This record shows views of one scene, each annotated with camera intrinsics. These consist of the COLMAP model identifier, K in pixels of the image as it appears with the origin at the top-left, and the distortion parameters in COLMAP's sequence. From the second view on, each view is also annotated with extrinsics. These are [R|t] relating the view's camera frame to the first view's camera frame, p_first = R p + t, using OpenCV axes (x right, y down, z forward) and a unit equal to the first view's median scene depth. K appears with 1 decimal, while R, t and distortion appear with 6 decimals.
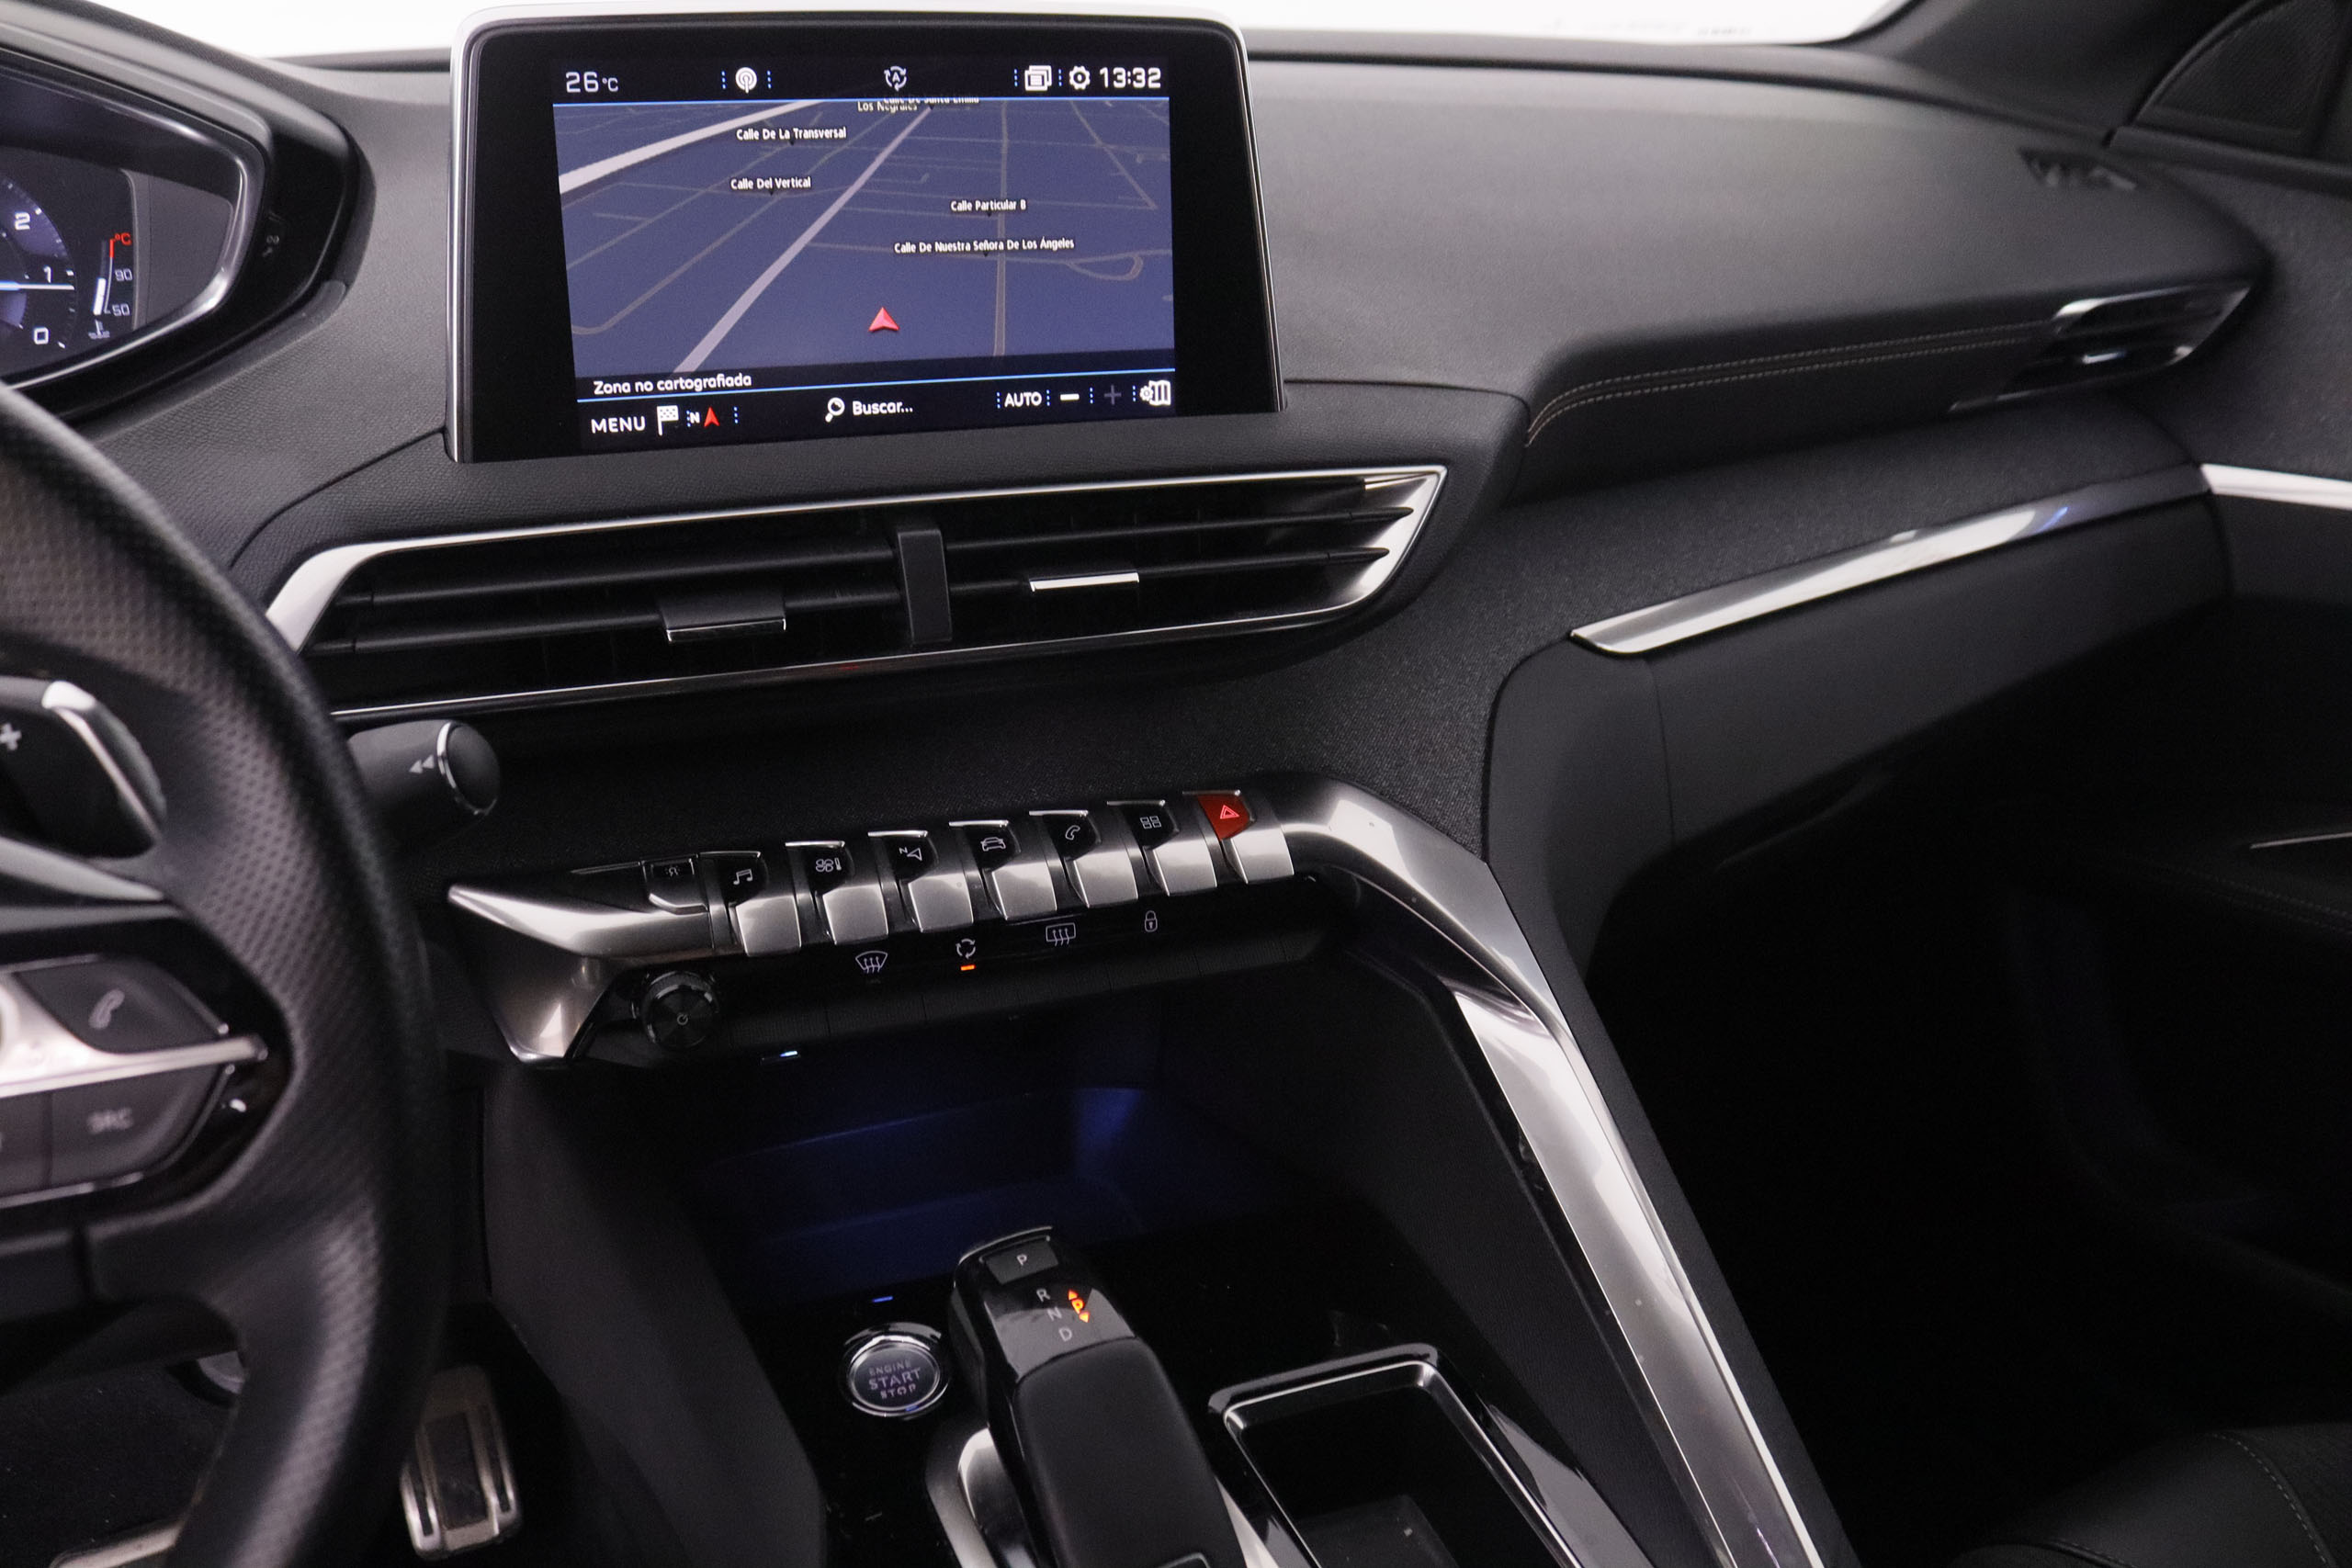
lens RADIAL K [[1901.2, 0, 1192.7], [0, 1901.2, 777.7], [0, 0, 1]] dist [-0.145367, 0.102695]
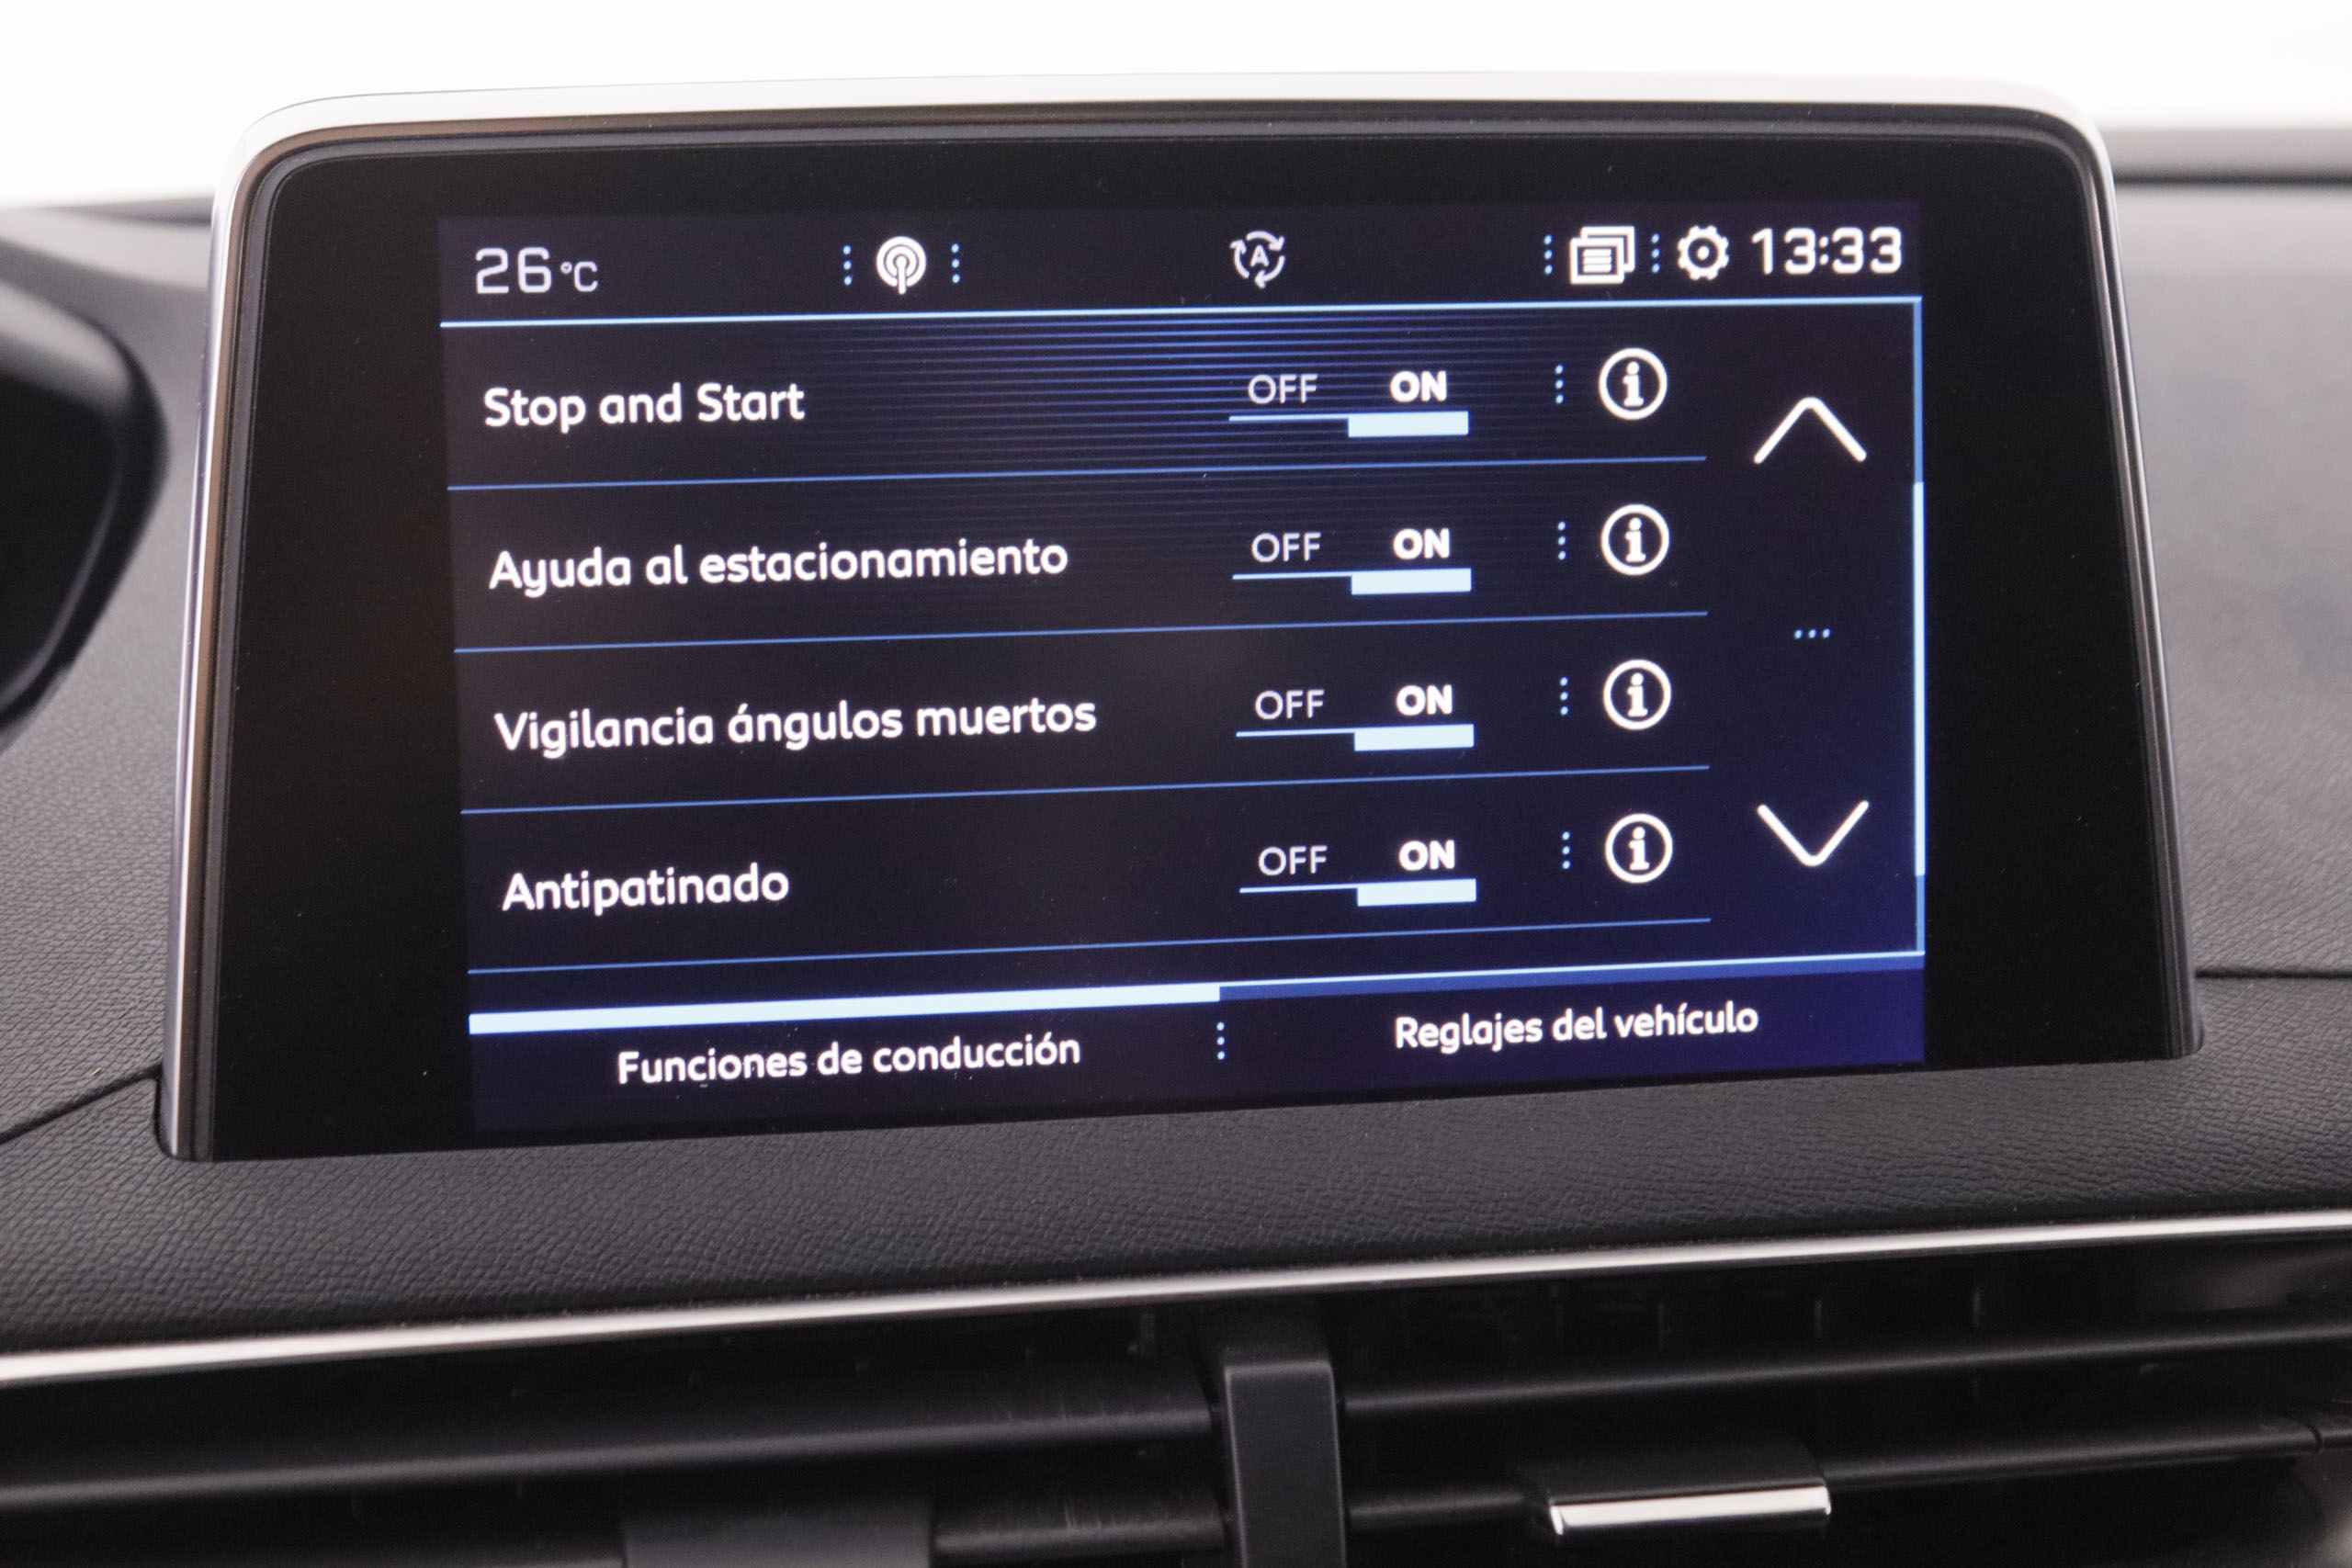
lens RADIAL K [[3386.1, 0, 1193.7], [0, 3386.1, 777.1], [0, 0, 1]] dist [-0.029997, 0.000000]
pose [[0.982592, 0.016393, -0.185053, -0.030694], [-0.048678, 0.984016, -0.171296, -0.126388], [0.179287, 0.177322, 0.967684, 0.274459]]
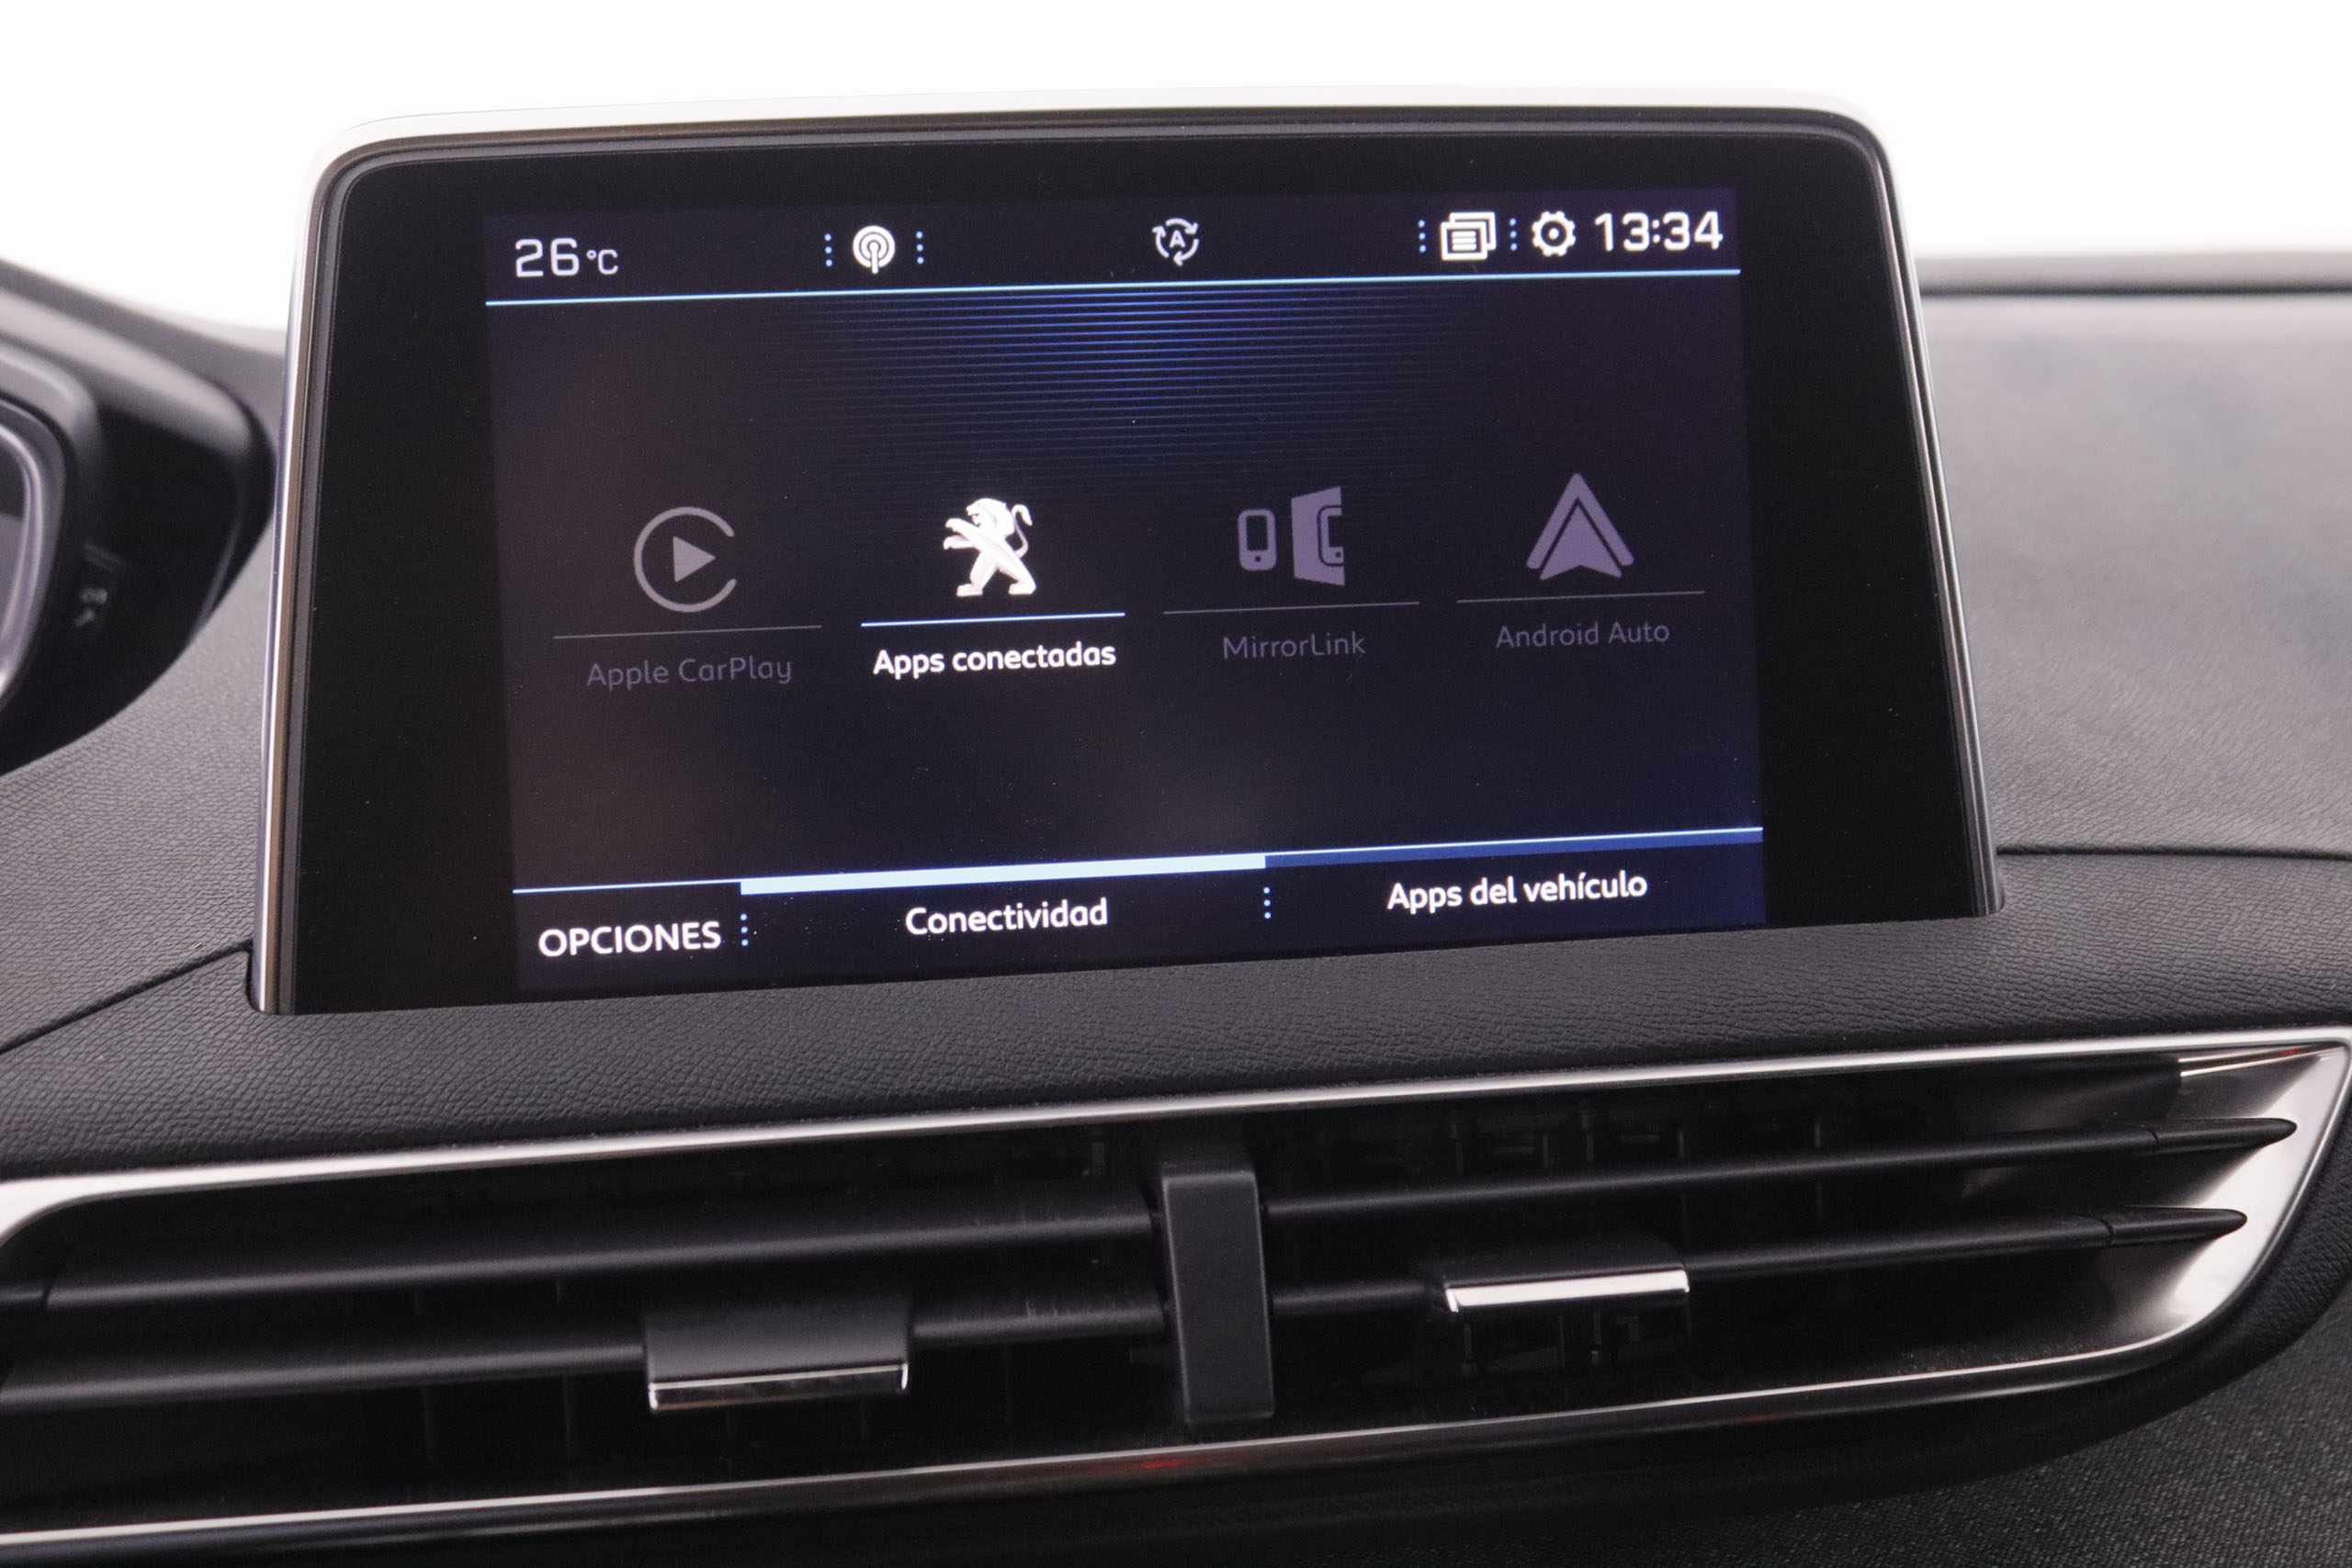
lens RADIAL K [[2871.1, 0, 1179.4], [0, 2871.1, 776.9], [0, 0, 1]] dist [-0.059571, 0.000000]
pose [[0.980497, -0.014113, -0.196027, -0.011827], [-0.032428, 0.972130, -0.232190, -0.060032], [0.193841, 0.234018, 0.952713, 0.298458]]
